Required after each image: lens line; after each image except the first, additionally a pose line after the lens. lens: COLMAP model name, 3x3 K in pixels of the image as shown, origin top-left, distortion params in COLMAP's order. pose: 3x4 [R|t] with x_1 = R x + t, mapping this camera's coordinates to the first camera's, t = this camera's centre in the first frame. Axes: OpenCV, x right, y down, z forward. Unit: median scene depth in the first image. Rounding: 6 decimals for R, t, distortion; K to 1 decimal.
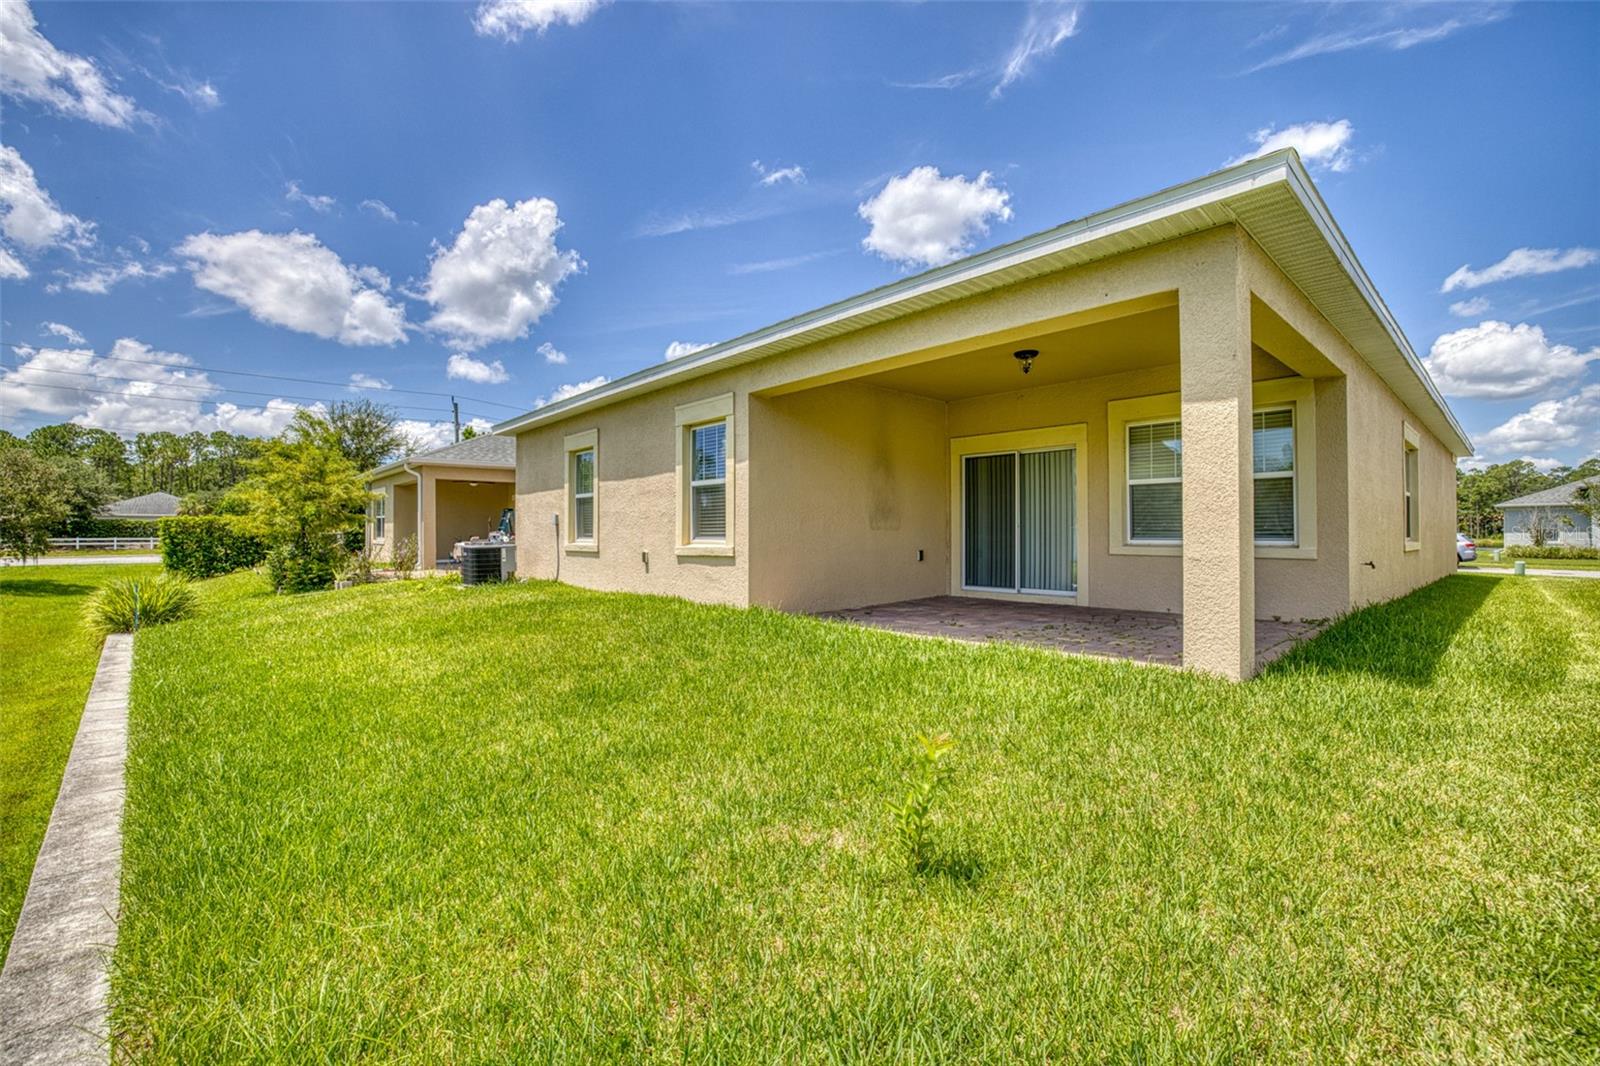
lens RADIAL K [[690.5, 0, 792.0], [0, 690.5, 531.0], [0, 0, 1]] dist [-0.002100, -0.000074]
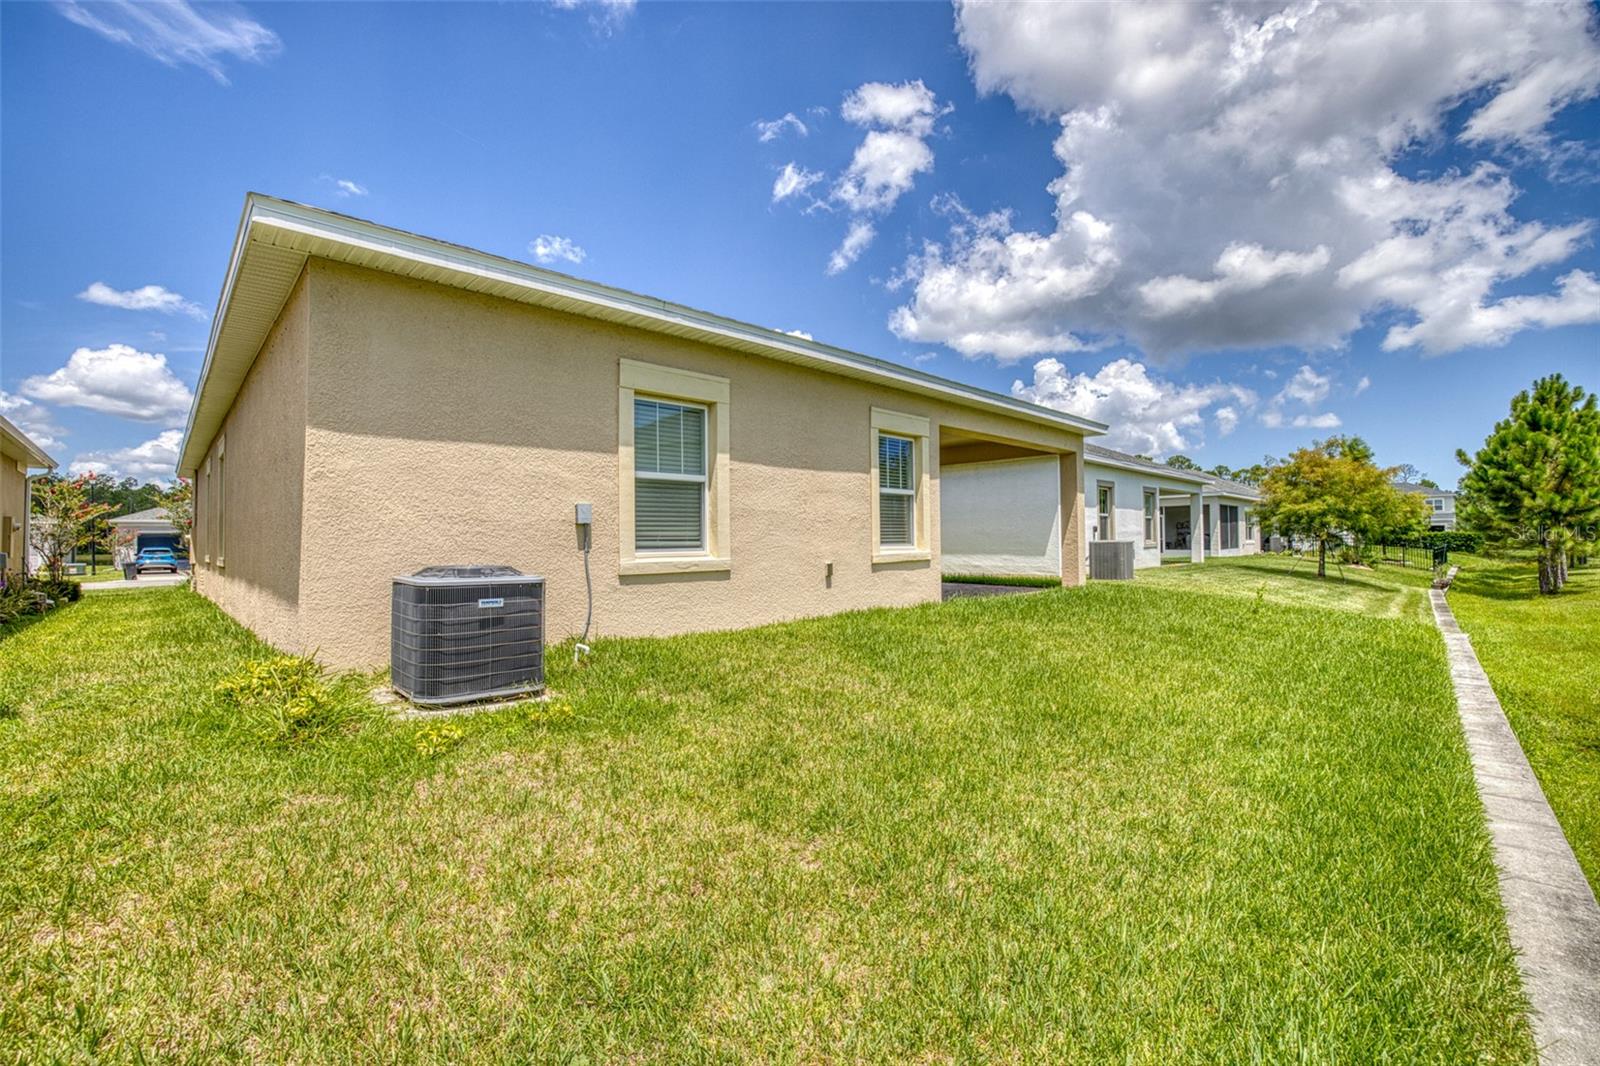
lens RADIAL K [[690.5, 0, 791.7], [0, 690.5, 527.6], [0, 0, 1]] dist [-0.002100, -0.000074]
pose [[-0.063886, 0.023224, 0.997687, -1.094779], [0.006675, 0.999717, -0.022844, 0.006882], [-0.997935, 0.005200, -0.064023, 1.167667]]
